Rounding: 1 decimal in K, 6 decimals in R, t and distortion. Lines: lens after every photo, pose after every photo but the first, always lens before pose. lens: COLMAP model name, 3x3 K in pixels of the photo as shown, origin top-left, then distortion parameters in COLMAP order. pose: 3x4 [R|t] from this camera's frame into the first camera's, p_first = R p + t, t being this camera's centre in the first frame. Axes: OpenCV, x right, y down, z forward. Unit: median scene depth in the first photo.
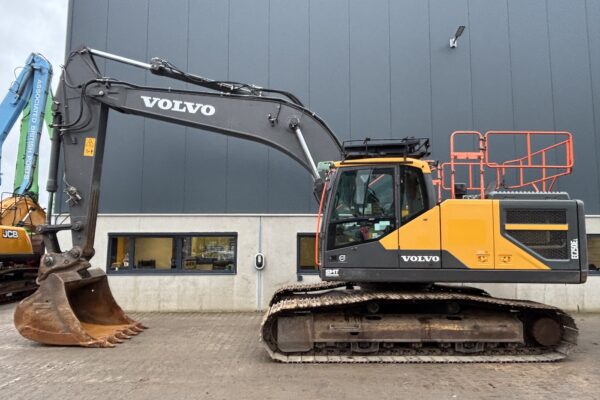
lens RADIAL K [[443.7, 0, 297.6], [0, 443.7, 200.8], [0, 0, 1]] dist [0.029531, -0.046025]
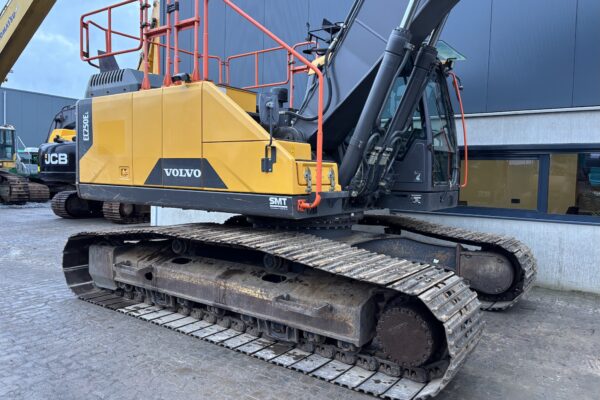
lens RADIAL K [[459.2, 0, 297.5], [0, 459.2, 193.3], [0, 0, 1]] dist [0.020316, -0.015449]
pose [[0.800688, 0.041454, -0.597646, 0.725198], [0.035457, 0.992575, 0.116350, 0.083553], [0.598032, -0.114351, 0.793273, 0.550536]]
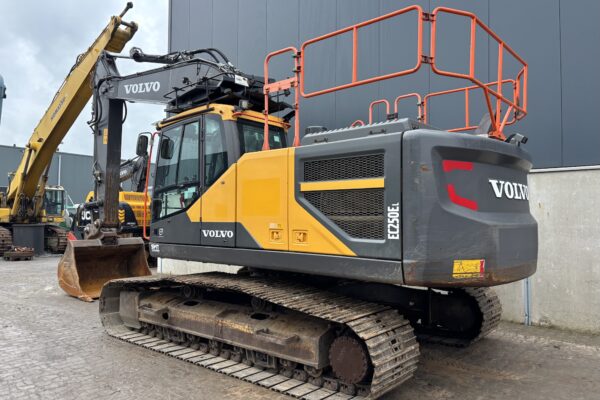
lens RADIAL K [[459.2, 0, 296.4], [0, 459.2, 205.6], [0, 0, 1]] dist [0.020316, -0.015449]
pose [[0.749216, -0.021098, -0.661990, 0.887690], [0.061663, 0.997373, 0.038001, 0.058740], [0.659449, -0.069292, 0.748549, 0.489105]]
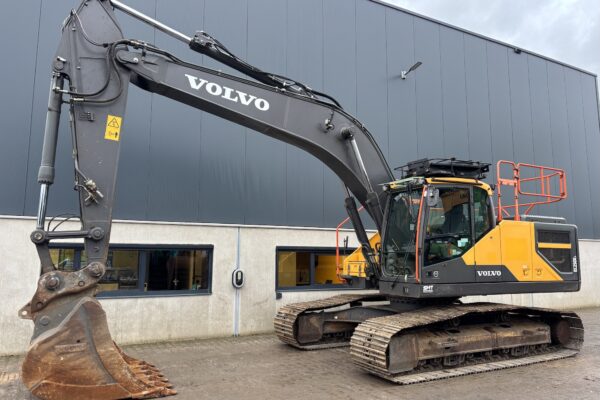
lens RADIAL K [[459.2, 0, 297.8], [0, 459.2, 200.8], [0, 0, 1]] dist [0.020316, -0.015449]
pose [[0.881701, 0.060436, 0.467922, -0.666040], [-0.048848, 0.998125, -0.036873, 0.016649], [-0.469274, 0.009654, 0.883000, 0.214518]]
